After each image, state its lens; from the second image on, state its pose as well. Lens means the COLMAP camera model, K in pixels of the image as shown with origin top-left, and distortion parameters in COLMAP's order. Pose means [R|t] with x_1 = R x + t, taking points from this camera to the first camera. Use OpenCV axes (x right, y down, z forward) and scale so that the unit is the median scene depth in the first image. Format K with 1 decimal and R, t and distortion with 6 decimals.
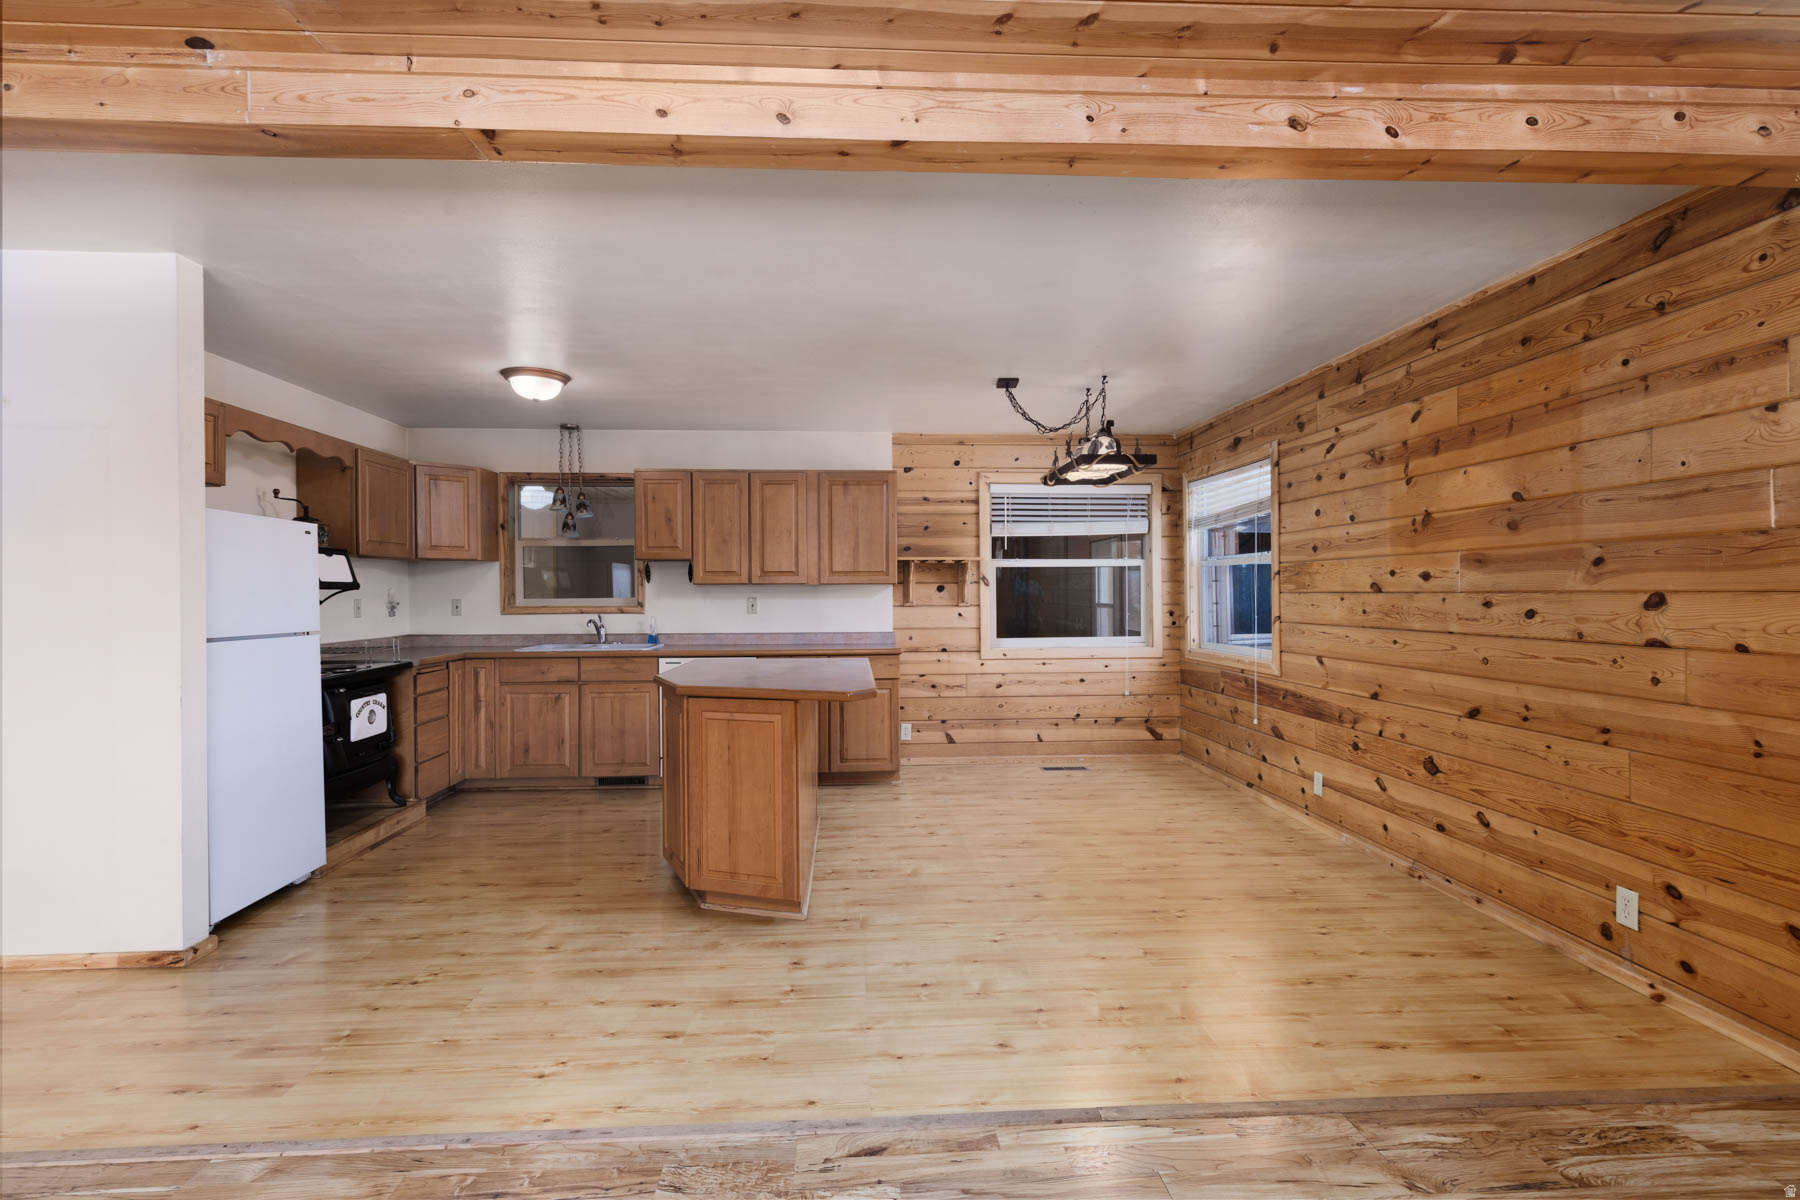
lens RADIAL K [[862.8, 0, 896.5], [0, 862.8, 601.7], [0, 0, 1]] dist [0.003946, -0.001450]
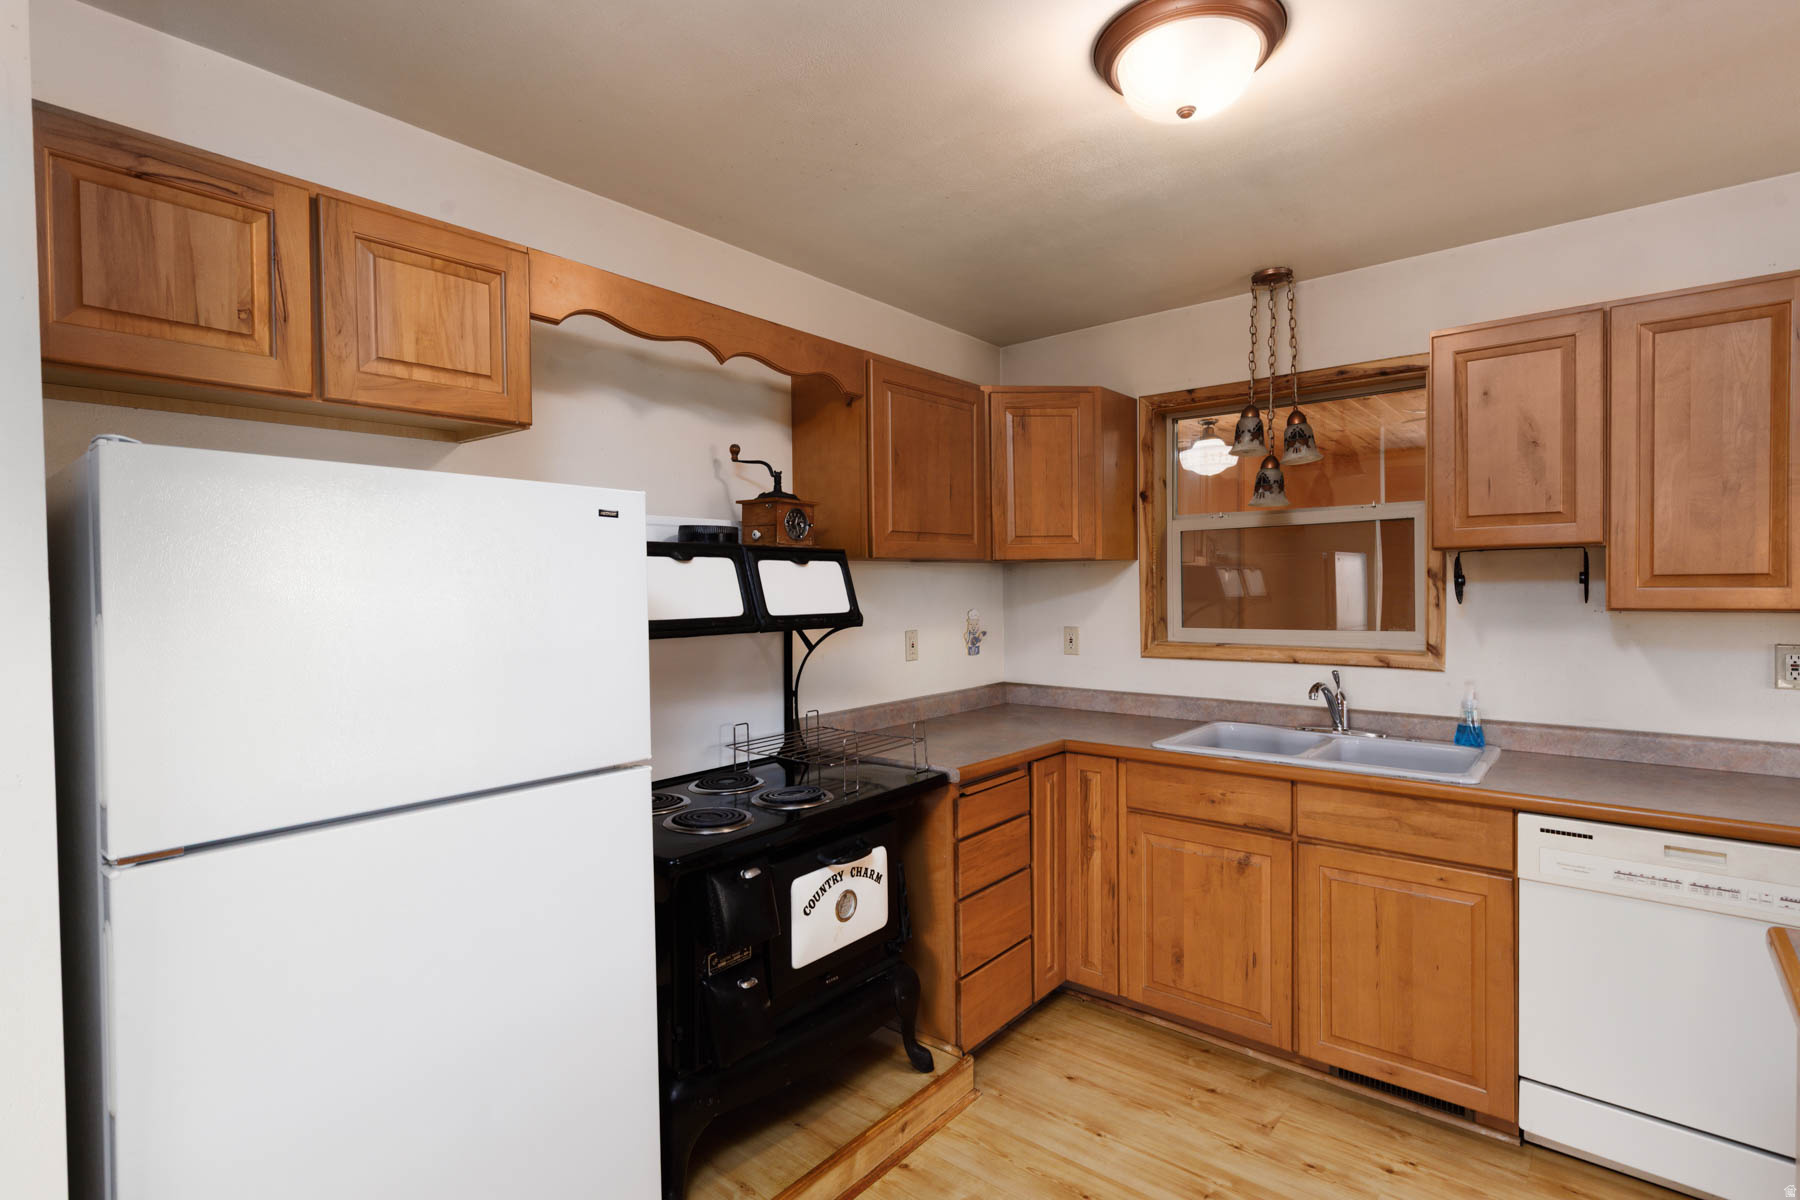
lens RADIAL K [[862.8, 0, 896.2], [0, 862.8, 600.5], [0, 0, 1]] dist [0.003946, -0.001450]
pose [[0.725702, 0.007663, -0.687966, -0.241083], [0.000998, 0.999925, 0.012191, -0.034613], [0.688008, -0.009533, 0.725640, 0.615558]]
